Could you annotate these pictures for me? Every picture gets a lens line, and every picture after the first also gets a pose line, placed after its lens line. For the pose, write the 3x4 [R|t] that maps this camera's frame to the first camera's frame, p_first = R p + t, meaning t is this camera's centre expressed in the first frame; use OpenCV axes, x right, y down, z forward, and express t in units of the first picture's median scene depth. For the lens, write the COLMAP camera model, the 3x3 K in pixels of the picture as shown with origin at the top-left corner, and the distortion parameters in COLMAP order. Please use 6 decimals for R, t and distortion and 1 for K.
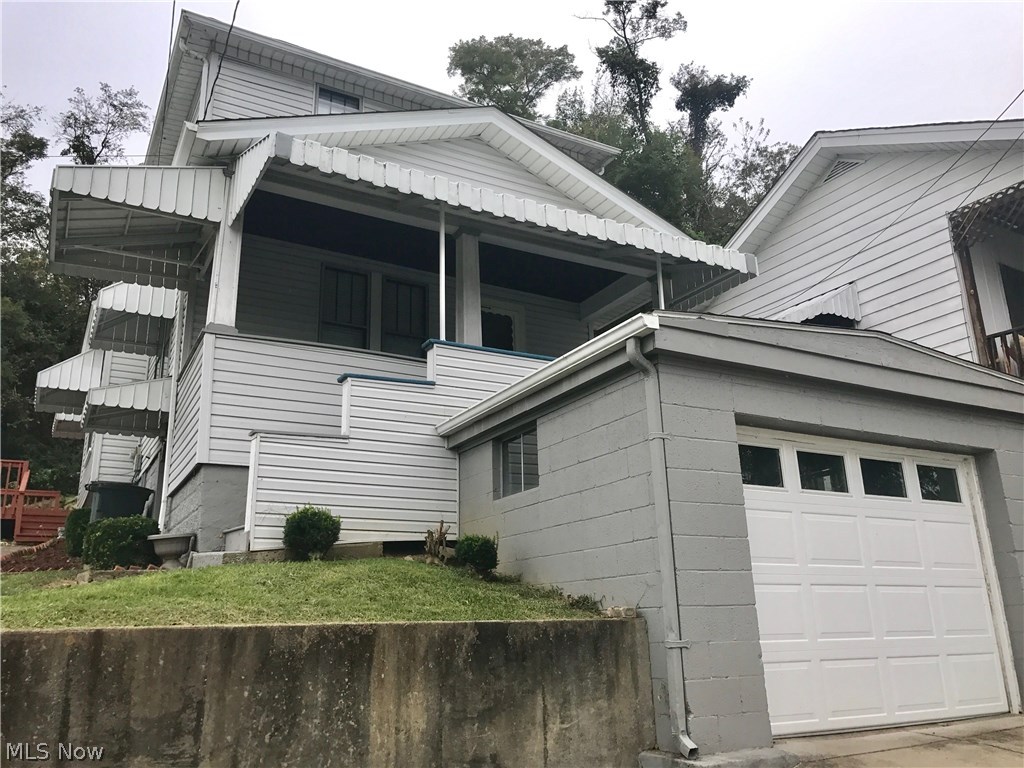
lens RADIAL K [[833.1, 0, 513.7], [0, 833.1, 389.8], [0, 0, 1]] dist [0.035579, -0.040111]
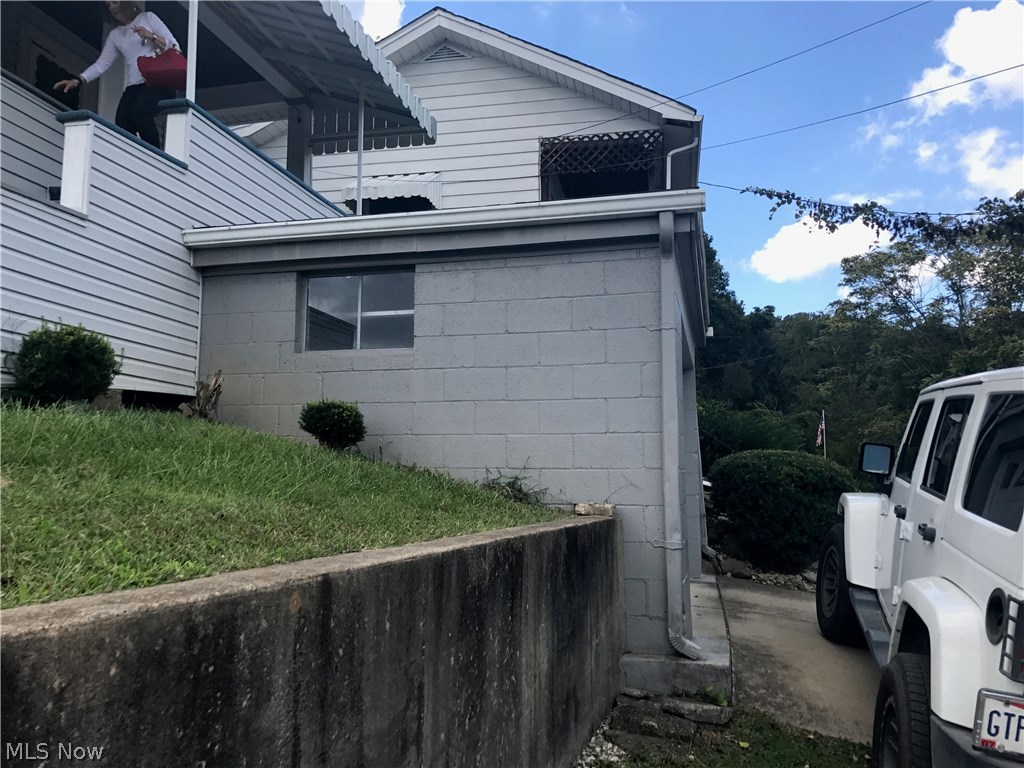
lens RADIAL K [[833.1, 0, 510.7], [0, 833.1, 379.4], [0, 0, 1]] dist [0.035579, -0.040111]
pose [[0.677742, 0.109372, 0.727120, -0.397901], [-0.218224, 0.974241, 0.056862, 0.064665], [-0.702171, -0.197213, 0.684152, 0.316624]]
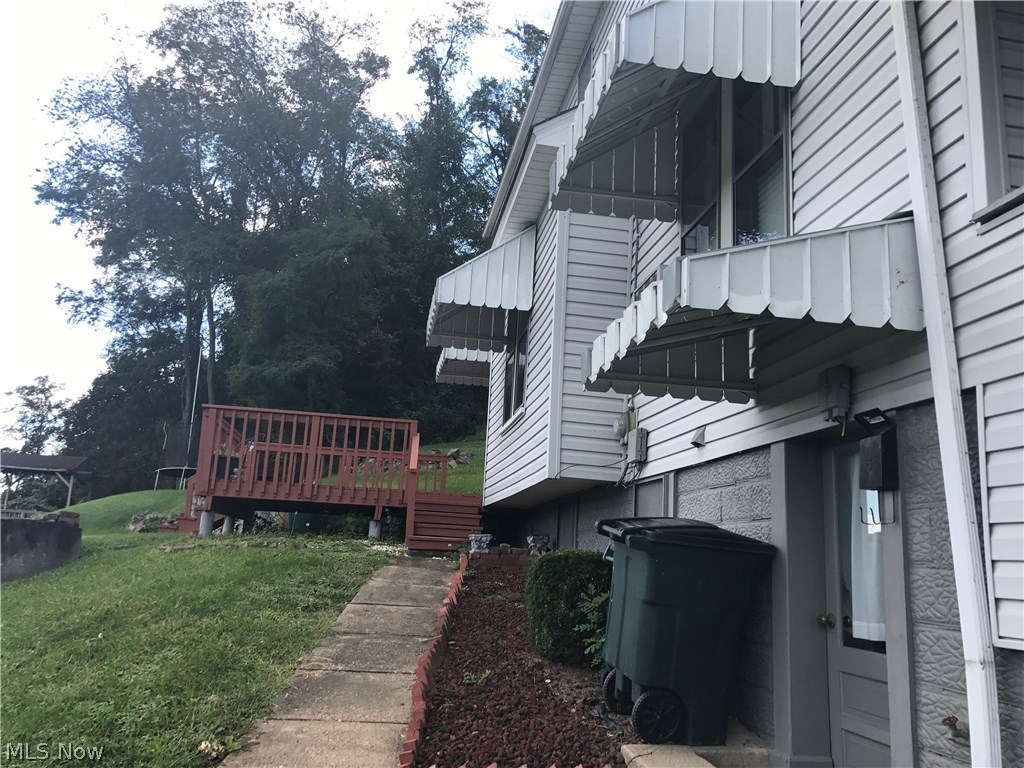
lens RADIAL K [[833.1, 0, 514.1], [0, 833.1, 380.2], [0, 0, 1]] dist [0.035579, -0.040111]
pose [[0.933306, -0.008573, -0.358979, -0.564038], [0.034295, 0.997273, 0.065348, 0.025042], [0.357440, -0.073301, 0.931055, 0.866772]]
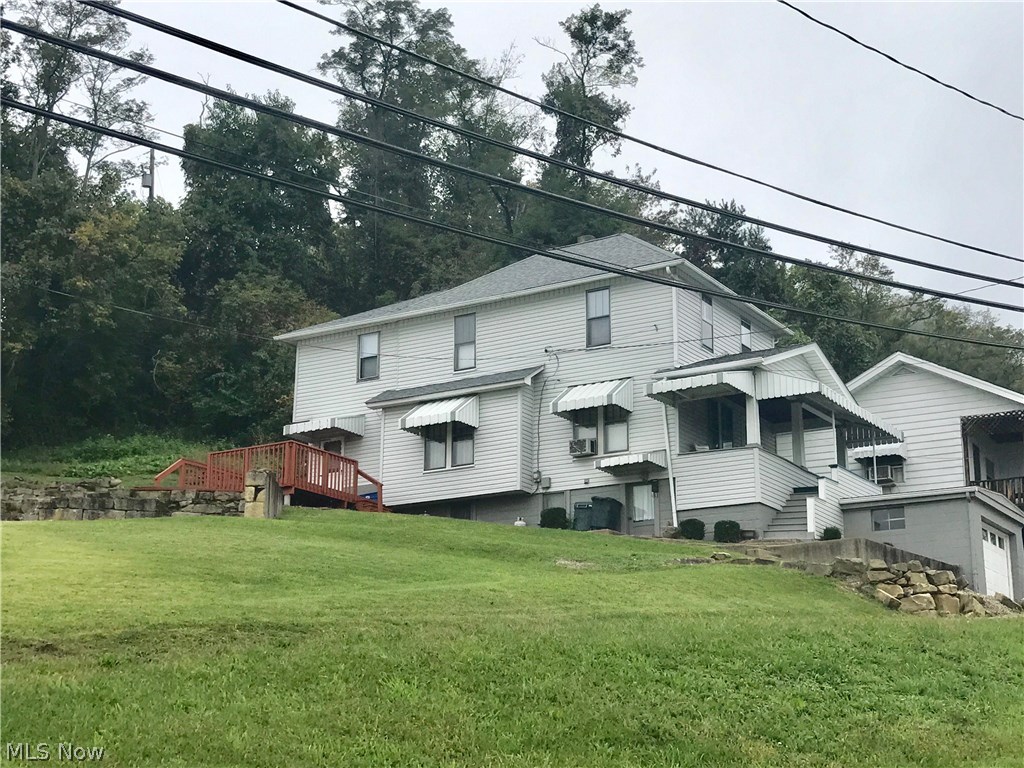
lens RADIAL K [[1588.3, 0, 509.9], [0, 1588.3, 383.7], [0, 0, 1]] dist [0.007749, 0.000000]
pose [[0.879063, 0.159467, 0.449242, -3.156651], [-0.162653, 0.986171, -0.031786, 0.011839], [-0.448099, -0.045128, 0.892844, -2.798504]]
